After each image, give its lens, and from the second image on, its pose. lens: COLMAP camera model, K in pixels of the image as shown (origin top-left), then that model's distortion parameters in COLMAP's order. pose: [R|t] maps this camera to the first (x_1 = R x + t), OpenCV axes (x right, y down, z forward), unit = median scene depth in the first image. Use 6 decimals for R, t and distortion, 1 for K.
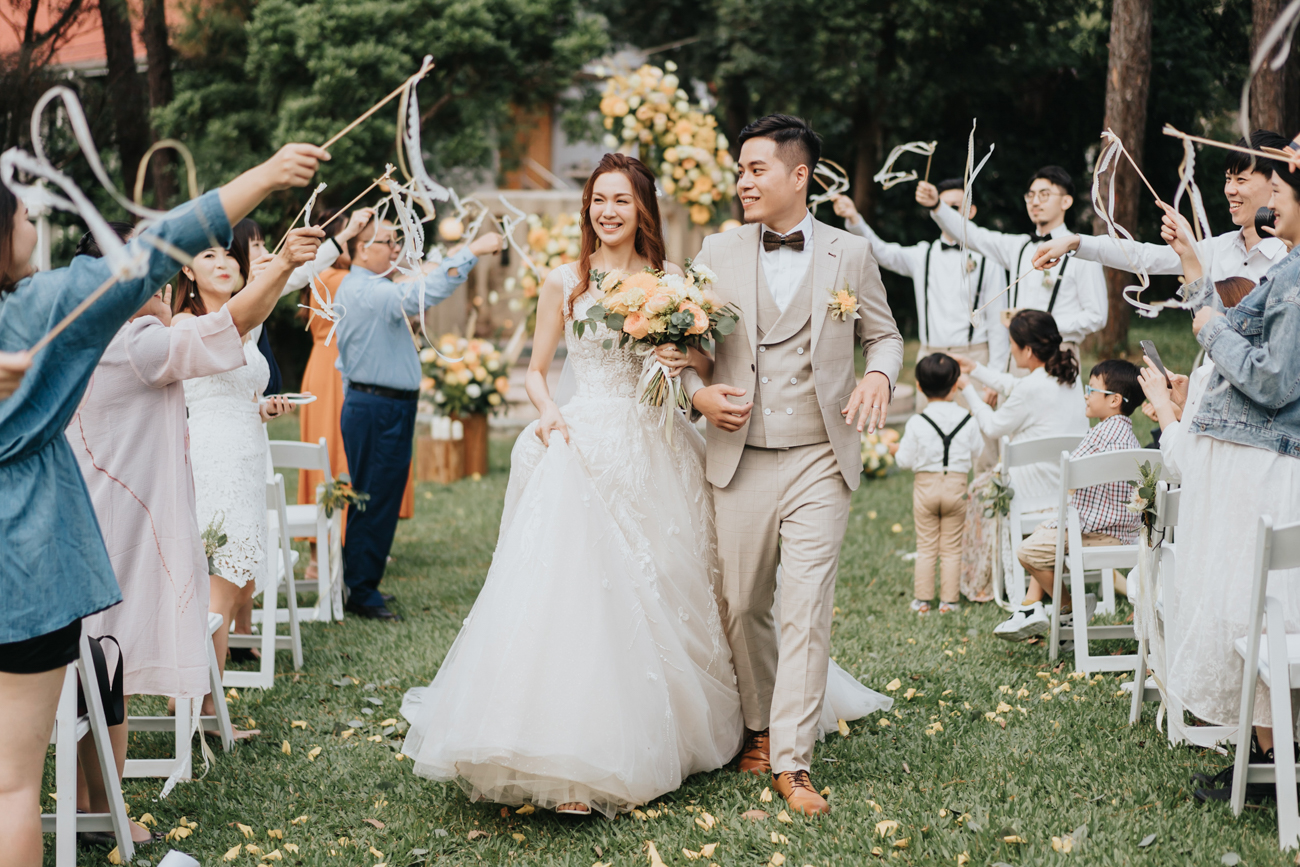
lens RADIAL K [[2020.4, 0, 650.0], [0, 2020.4, 433.5], [0, 0, 1]] dist [0.011762, -0.009724]
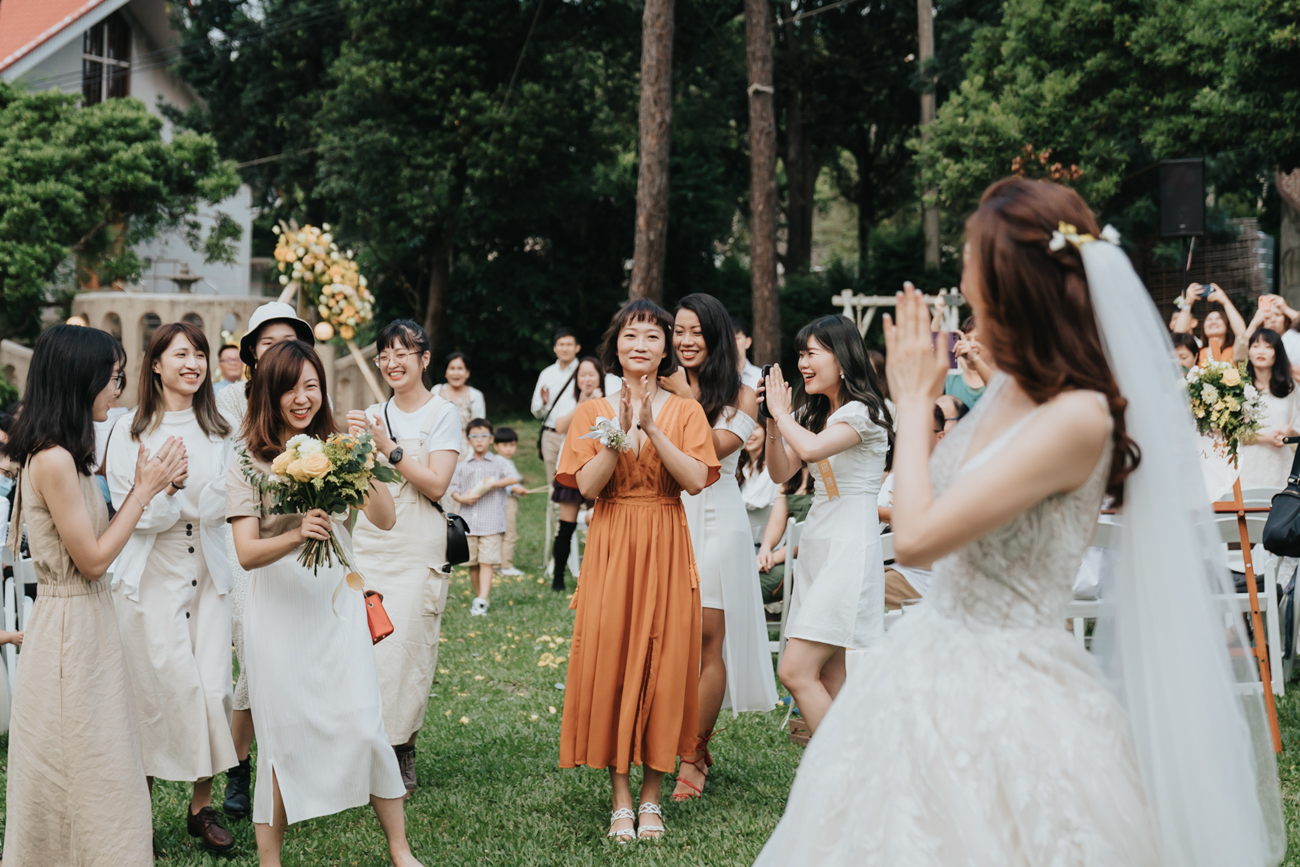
lens RADIAL K [[2218.7, 0, 650.0], [0, 2218.7, 433.5], [0, 0, 1]] dist [0.020539, 0.048326]
pose [[0.975886, 0.004201, 0.218241, -0.076841], [0.005573, 0.999009, -0.044149, 0.022288], [-0.218210, 0.044301, 0.974896, -0.394286]]
